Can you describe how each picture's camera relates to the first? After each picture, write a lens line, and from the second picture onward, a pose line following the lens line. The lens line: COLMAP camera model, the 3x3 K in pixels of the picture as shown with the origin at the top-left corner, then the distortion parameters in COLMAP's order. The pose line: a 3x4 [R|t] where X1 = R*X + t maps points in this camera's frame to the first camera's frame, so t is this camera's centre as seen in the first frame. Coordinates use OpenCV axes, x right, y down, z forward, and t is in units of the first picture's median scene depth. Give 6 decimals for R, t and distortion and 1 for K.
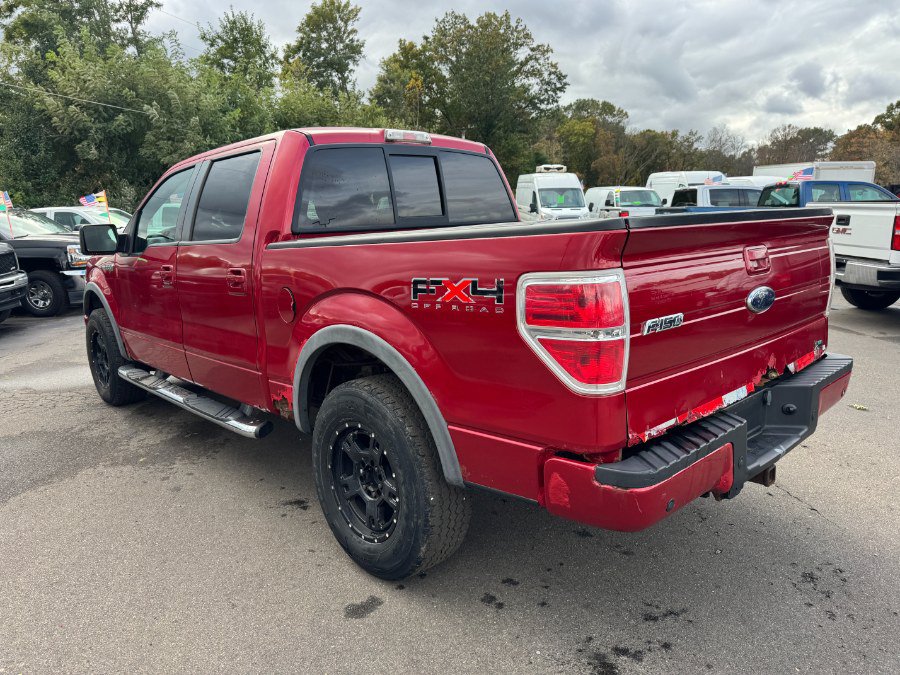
lens RADIAL K [[662.3, 0, 450.0], [0, 662.3, 337.5], [0, 0, 1]] dist [0.086042, -0.168874]
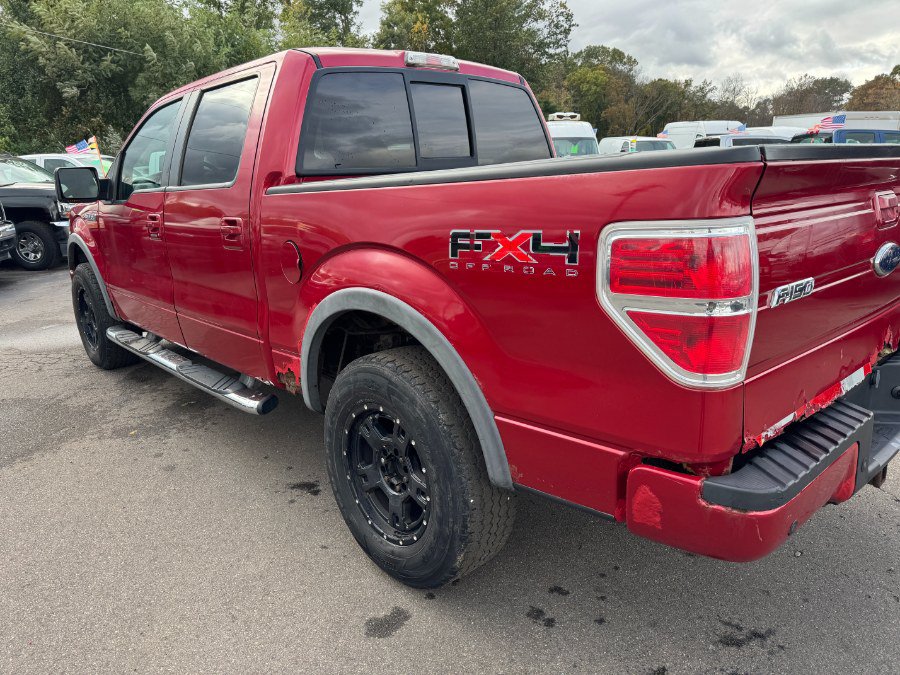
lens RADIAL K [[639.8, 0, 449.8], [0, 639.8, 339.0], [0, 0, 1]] dist [0.068041, -0.105255]
pose [[0.999986, 0.004784, 0.002378, -0.045264], [-0.004950, 0.997149, 0.075297, -0.013627], [-0.002011, -0.075308, 0.997158, 0.176775]]
